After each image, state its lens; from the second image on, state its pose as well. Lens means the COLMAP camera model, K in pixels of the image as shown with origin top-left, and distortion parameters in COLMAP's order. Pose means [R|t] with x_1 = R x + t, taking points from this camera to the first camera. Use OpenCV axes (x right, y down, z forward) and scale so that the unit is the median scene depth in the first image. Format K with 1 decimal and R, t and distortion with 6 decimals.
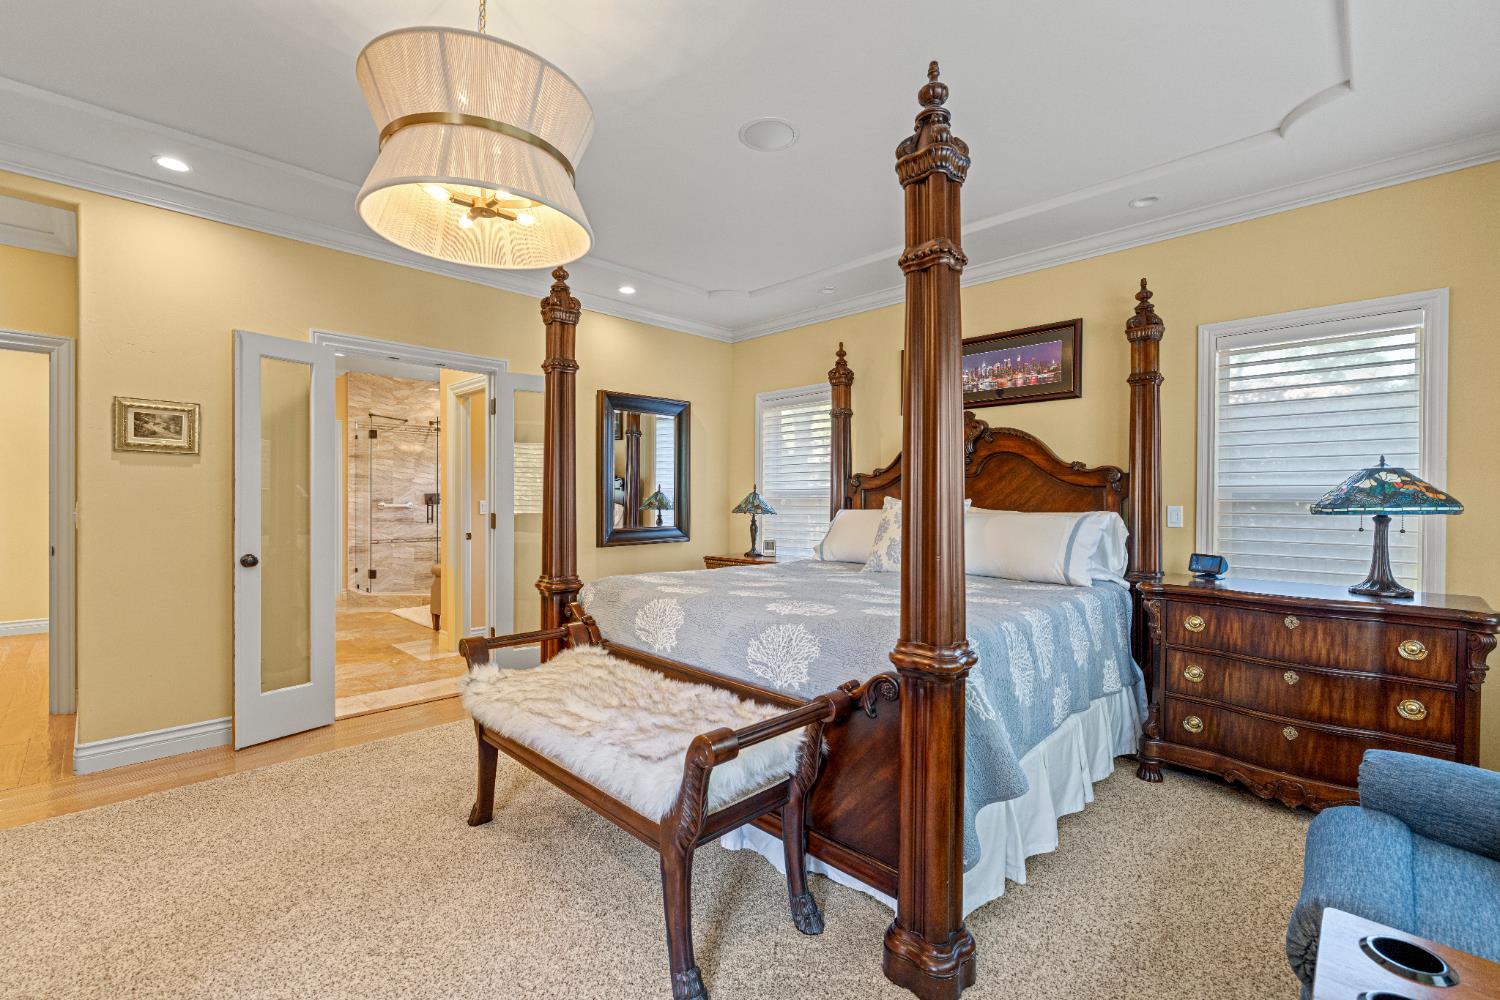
lens RADIAL K [[645.8, 0, 749.5], [0, 645.8, 501.3], [0, 0, 1]] dist [0.002205, 0.000087]
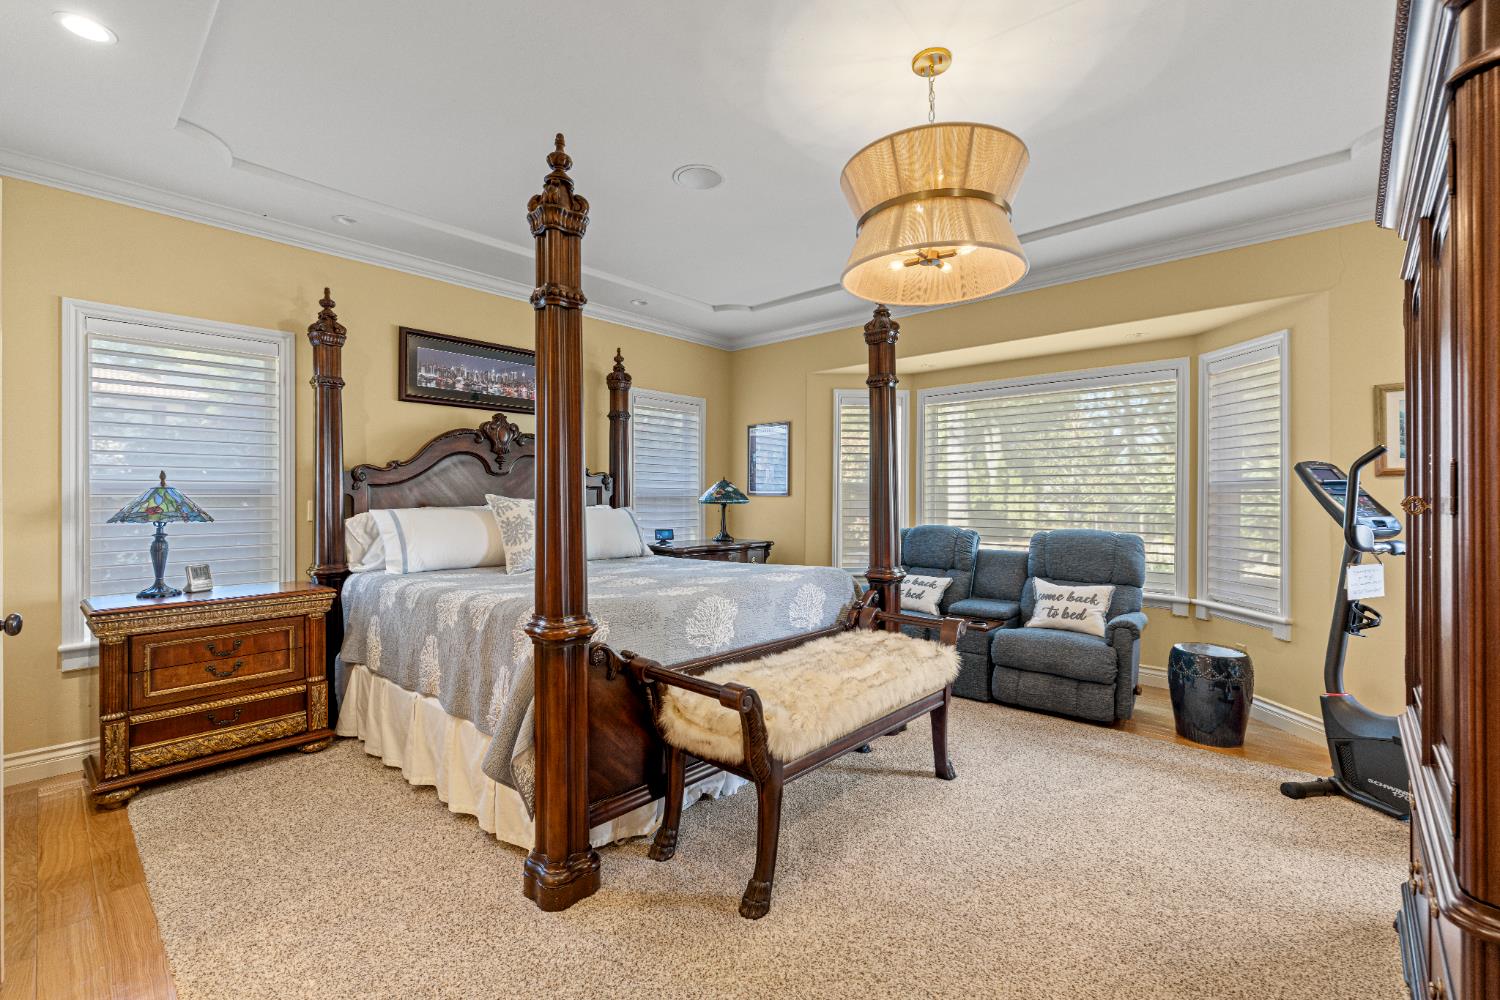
lens RADIAL K [[645.8, 0, 750.9], [0, 645.8, 499.8], [0, 0, 1]] dist [0.002205, 0.000087]
pose [[-0.035566, 0.002459, 0.999364, -0.730974], [0.012744, 0.999917, -0.002007, 0.009339], [-0.999286, 0.012664, -0.035594, 0.627949]]
